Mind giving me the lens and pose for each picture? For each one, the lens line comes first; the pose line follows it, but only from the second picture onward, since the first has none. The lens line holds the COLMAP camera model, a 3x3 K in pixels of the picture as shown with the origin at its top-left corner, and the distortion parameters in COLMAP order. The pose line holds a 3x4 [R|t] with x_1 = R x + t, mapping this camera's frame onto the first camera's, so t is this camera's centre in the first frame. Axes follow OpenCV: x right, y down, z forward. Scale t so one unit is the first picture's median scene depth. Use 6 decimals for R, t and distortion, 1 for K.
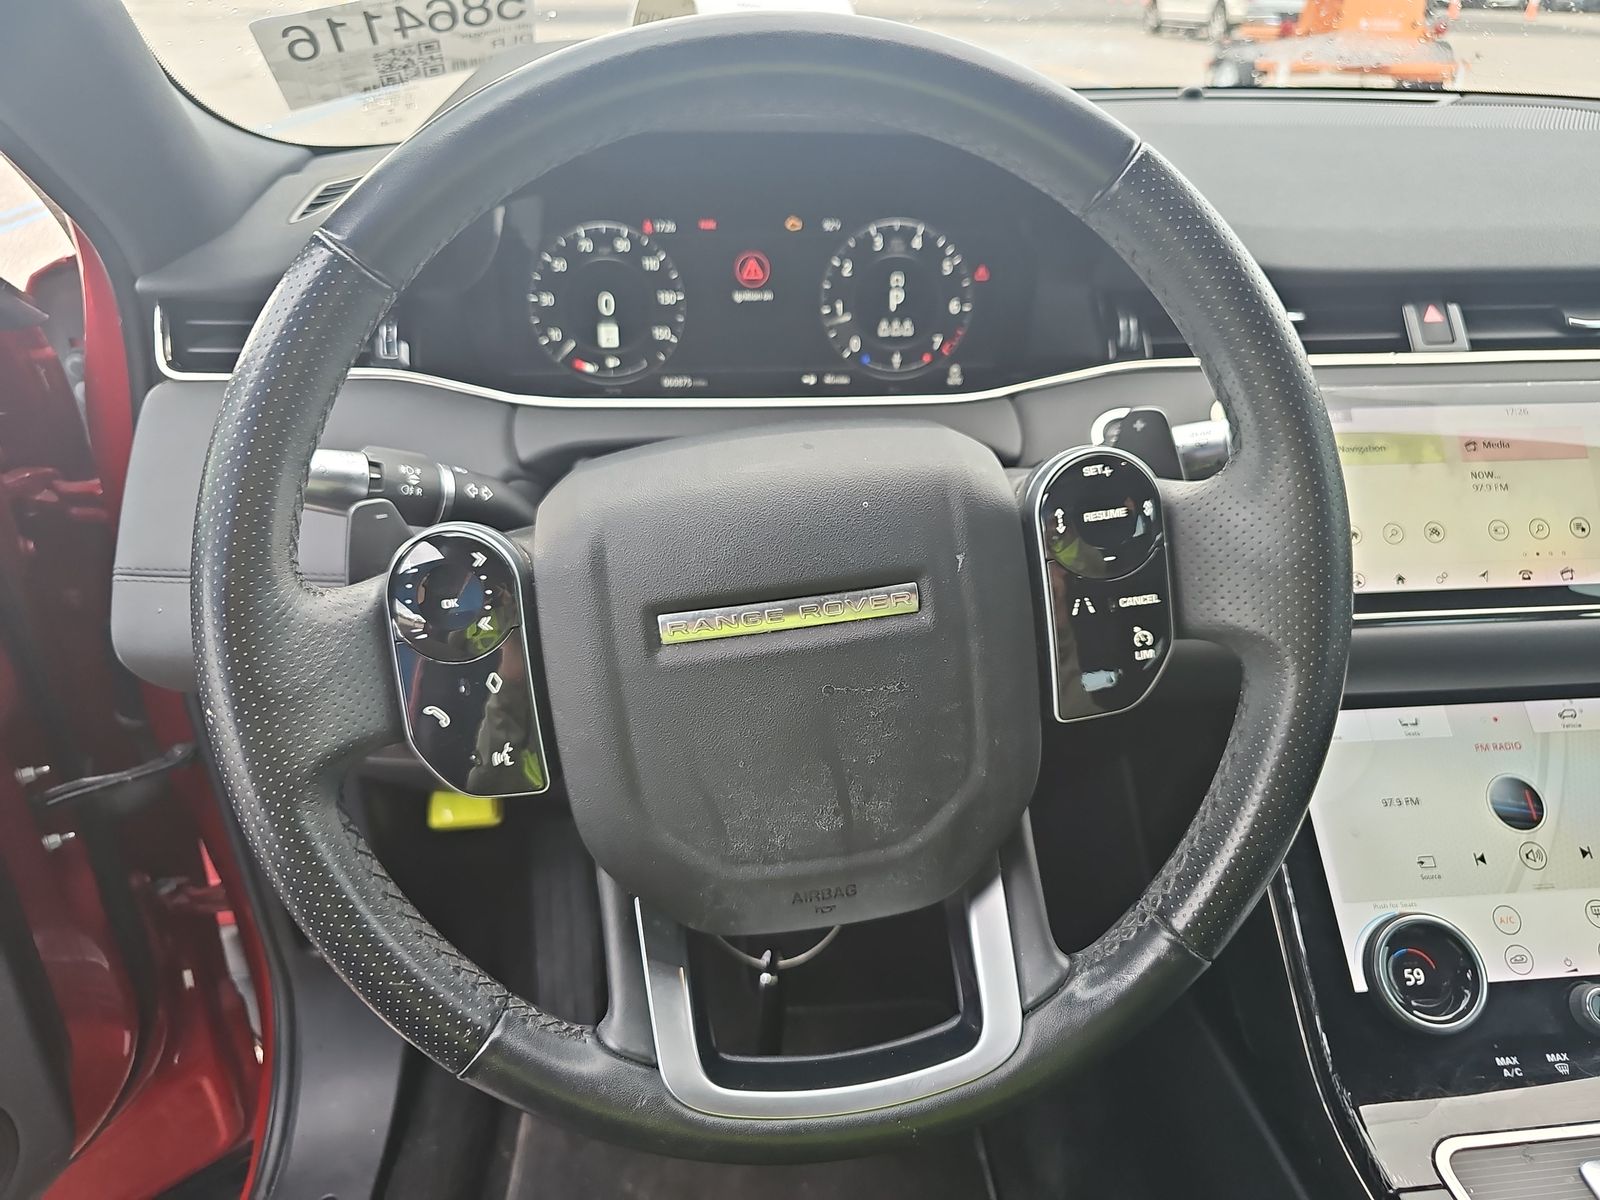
lens RADIAL K [[1124.7, 0, 781.7], [0, 1124.7, 598.8], [0, 0, 1]] dist [0.045679, -0.044946]
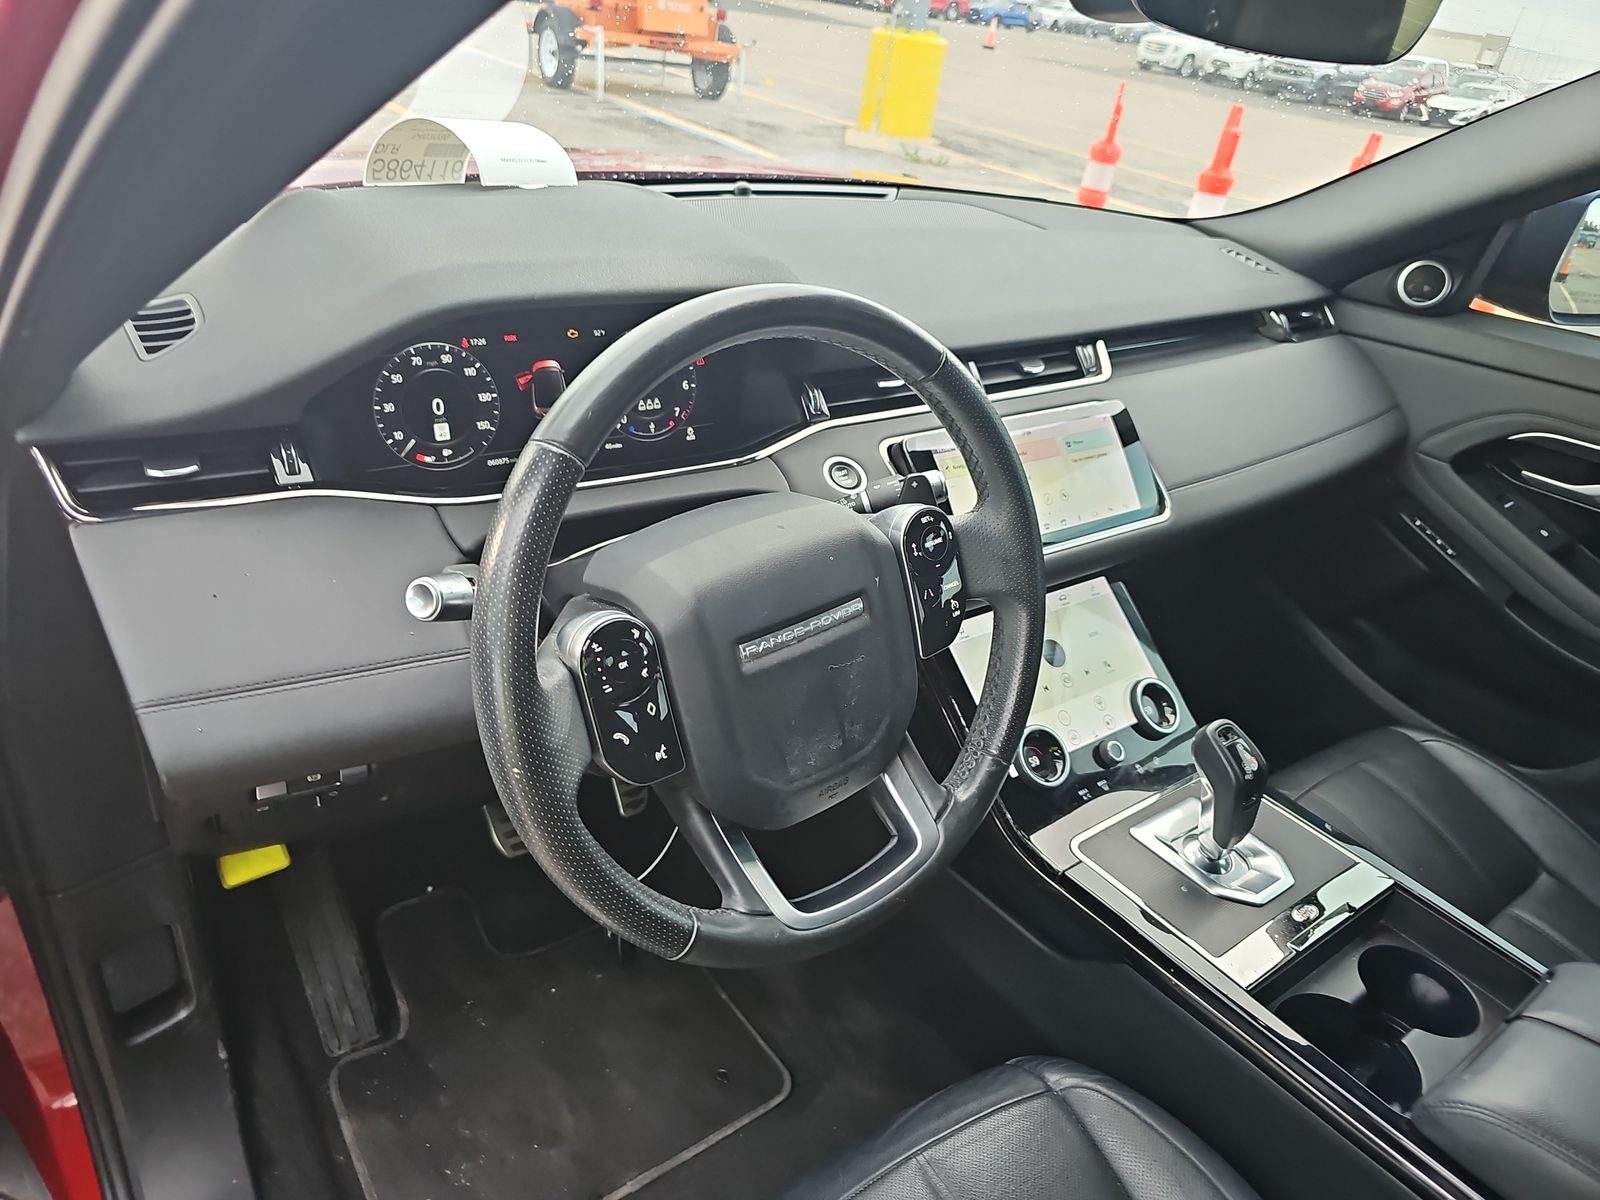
lens RADIAL K [[1082.3, 0, 800.0], [0, 1082.3, 600.0], [0, 0, 1]] dist [0.108337, -0.000528]
pose [[0.847377, -0.178759, 0.499997, -0.462312], [0.154325, 0.983893, 0.090217, -0.102435], [-0.508070, 0.000714, 0.861315, -0.231516]]
